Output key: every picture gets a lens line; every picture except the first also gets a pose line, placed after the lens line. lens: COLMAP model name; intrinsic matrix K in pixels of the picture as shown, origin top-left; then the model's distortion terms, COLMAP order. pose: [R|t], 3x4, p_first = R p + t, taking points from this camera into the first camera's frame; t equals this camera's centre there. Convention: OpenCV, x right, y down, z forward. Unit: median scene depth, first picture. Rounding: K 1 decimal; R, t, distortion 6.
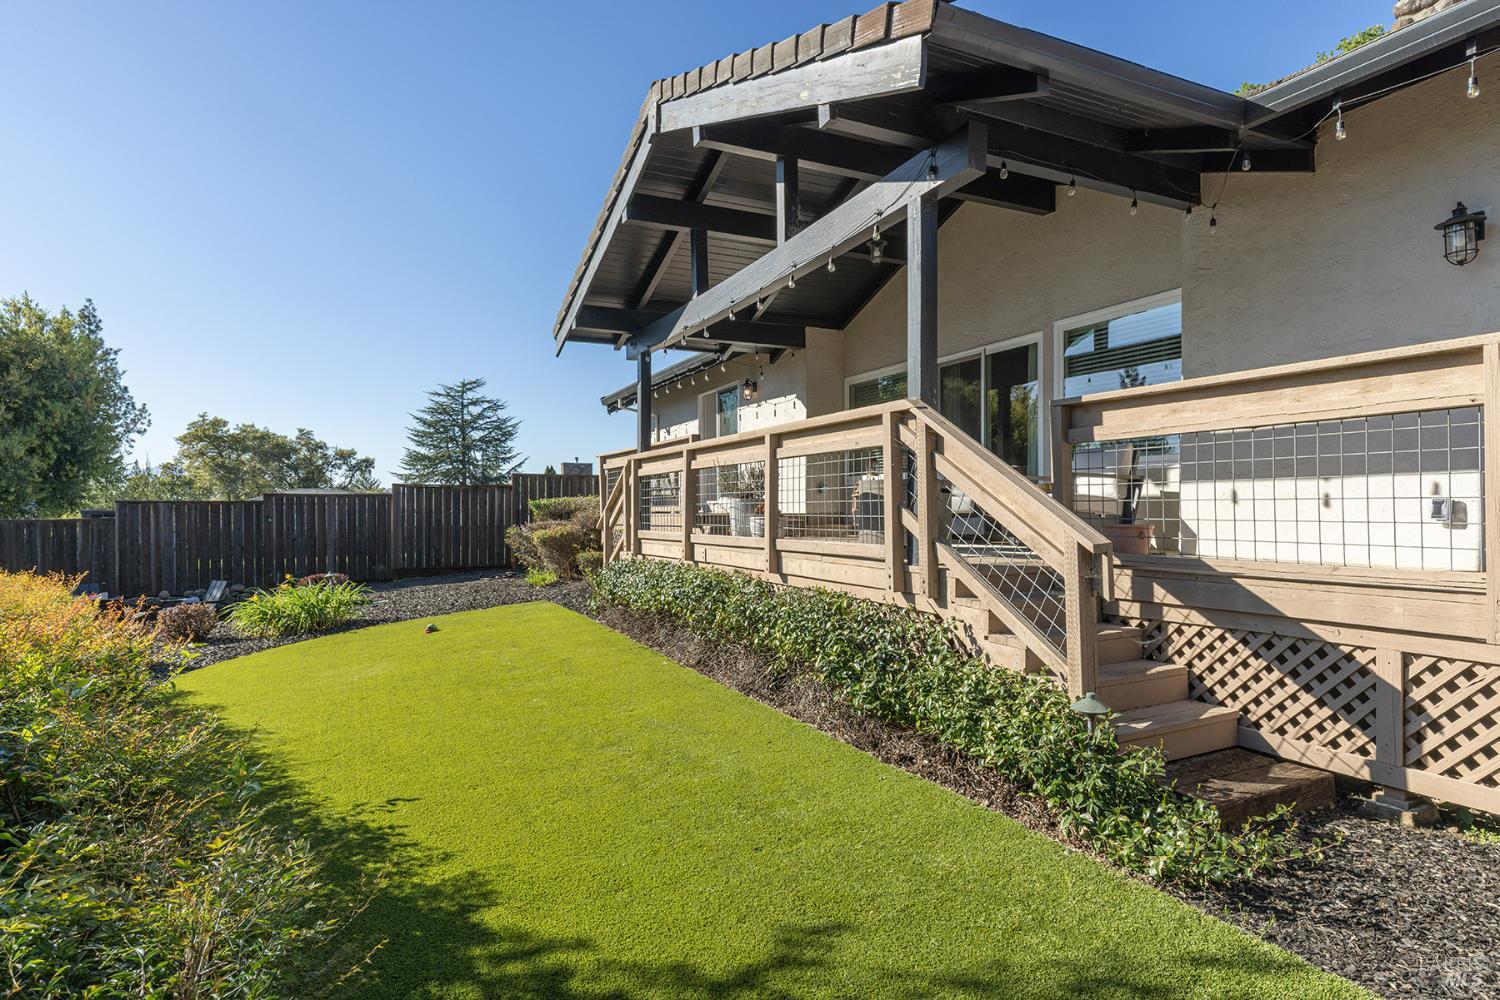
lens RADIAL K [[814.1, 0, 756.3], [0, 814.1, 504.3], [0, 0, 1]] dist [-0.000621, -0.000890]
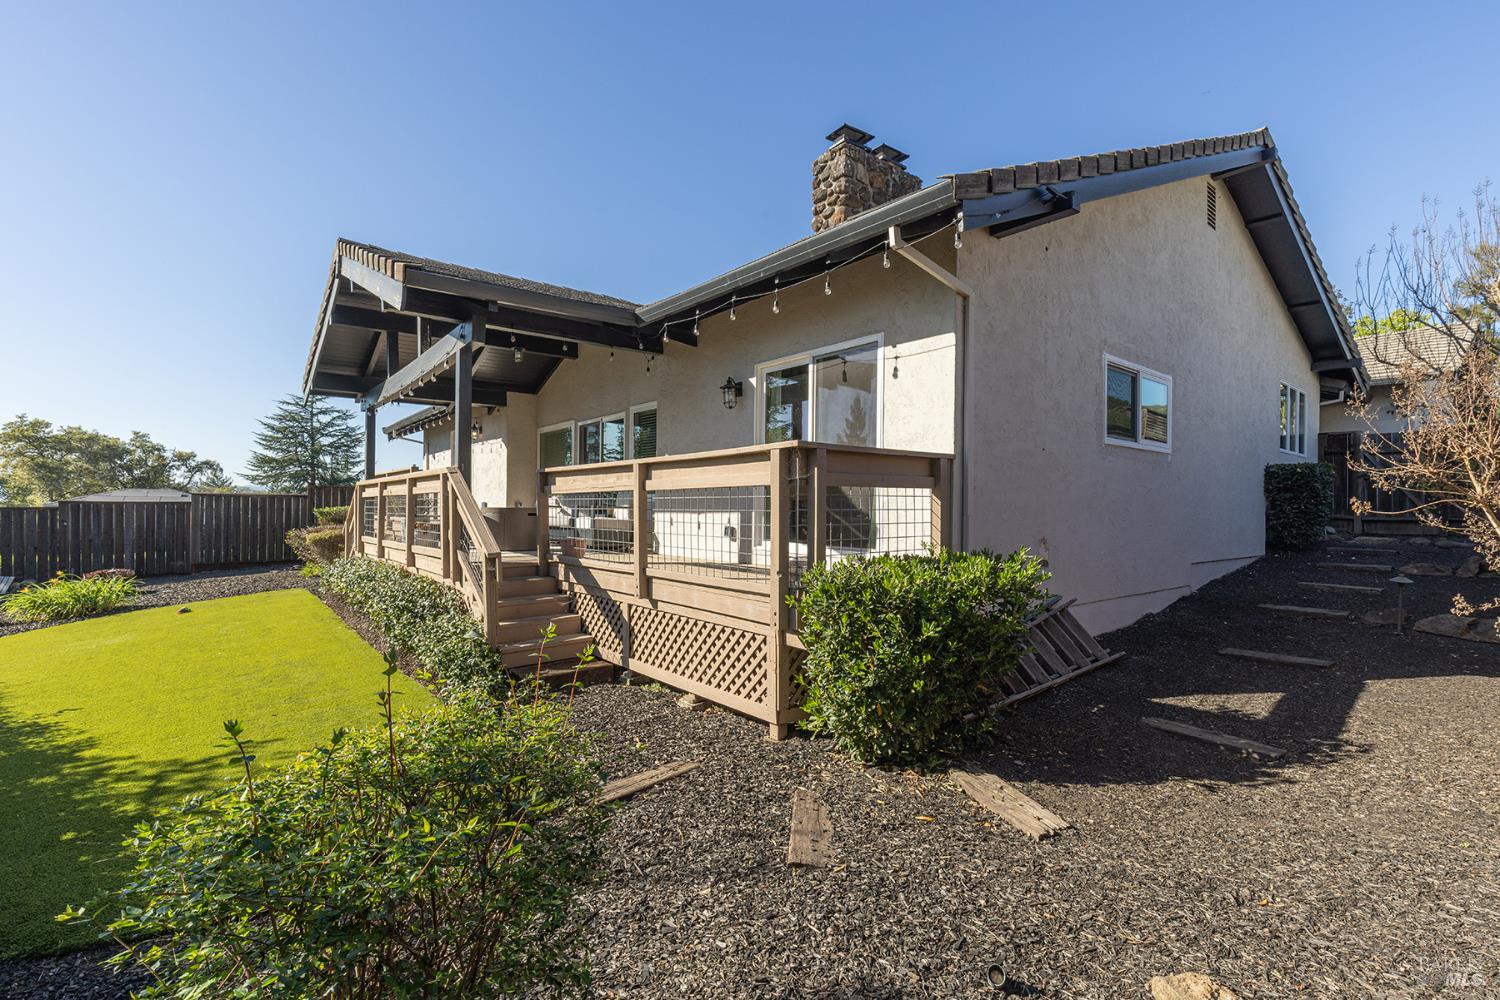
lens RADIAL K [[664.0, 0, 753.9], [0, 664.0, 502.5], [0, 0, 1]] dist [0.005115, -0.000629]
pose [[0.974142, 0.008291, 0.225783, 0.166532], [-0.007903, 0.999965, -0.002622, -0.018373], [-0.225797, 0.000769, 0.974174, -0.175796]]
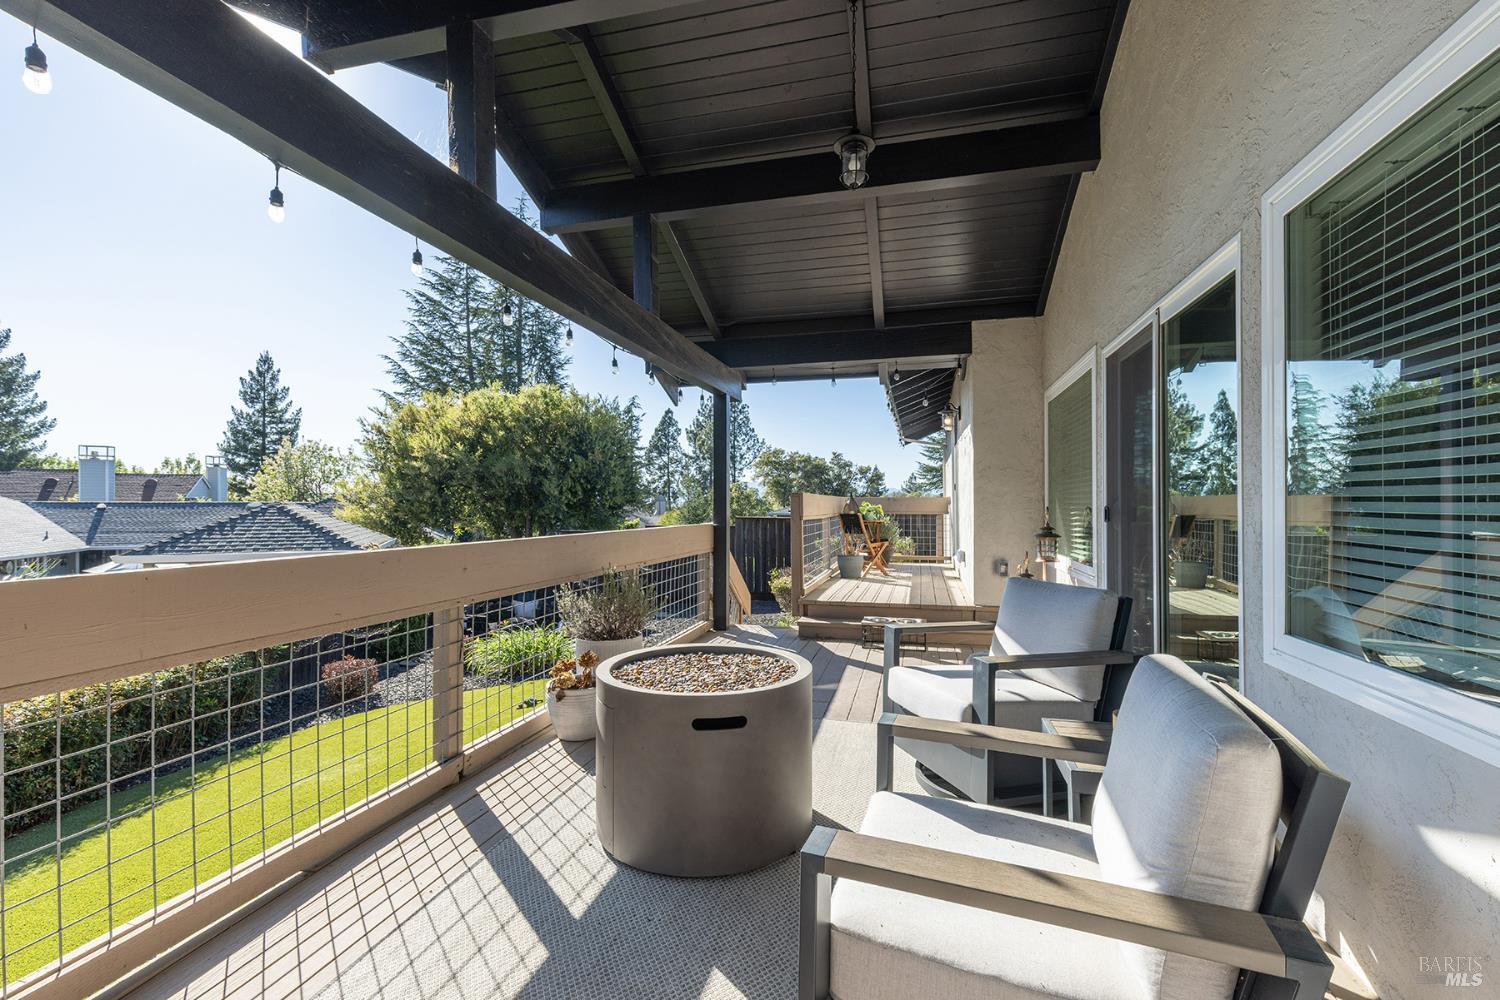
lens RADIAL K [[664.0, 0, 749.4], [0, 664.0, 502.8], [0, 0, 1]] dist [0.005115, -0.000629]
pose [[0.762474, -0.000516, -0.647018, 0.201550], [0.001773, 0.999998, 0.001291, -0.054392], [0.647016, -0.002131, 0.762473, 0.352901]]
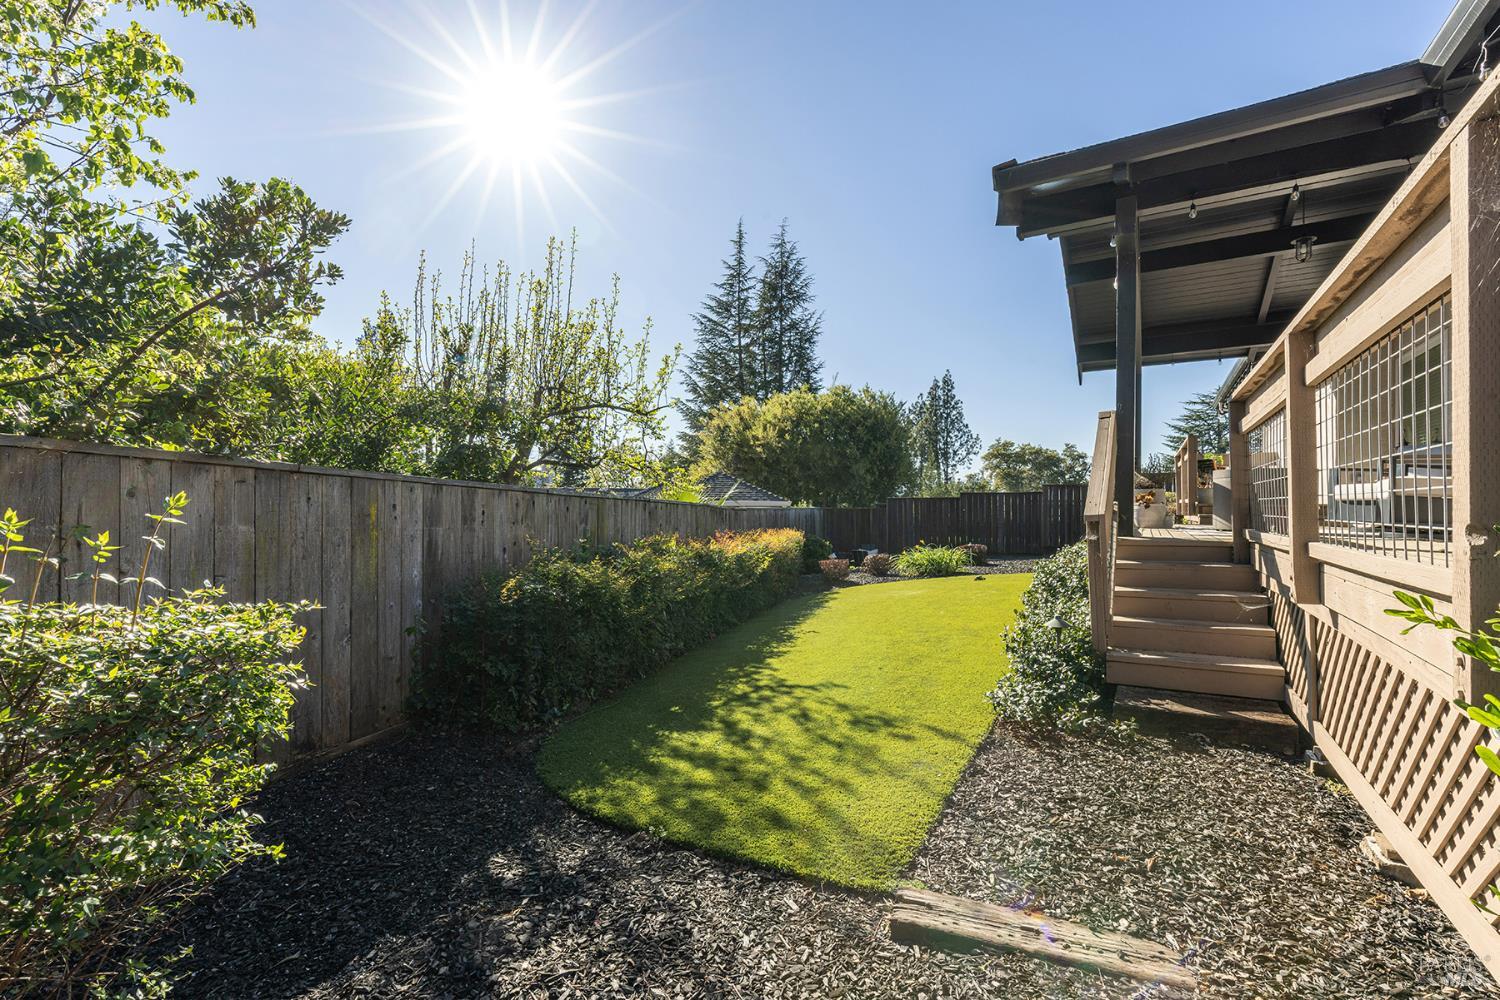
lens RADIAL K [[664.0, 0, 757.3], [0, 664.0, 501.3], [0, 0, 1]] dist [0.005115, -0.000629]
pose [[0.553609, -0.003748, -0.832768, 0.261417], [0.002505, 0.999993, -0.002835, 0.006371], [0.832773, -0.000517, 0.553614, -0.029367]]
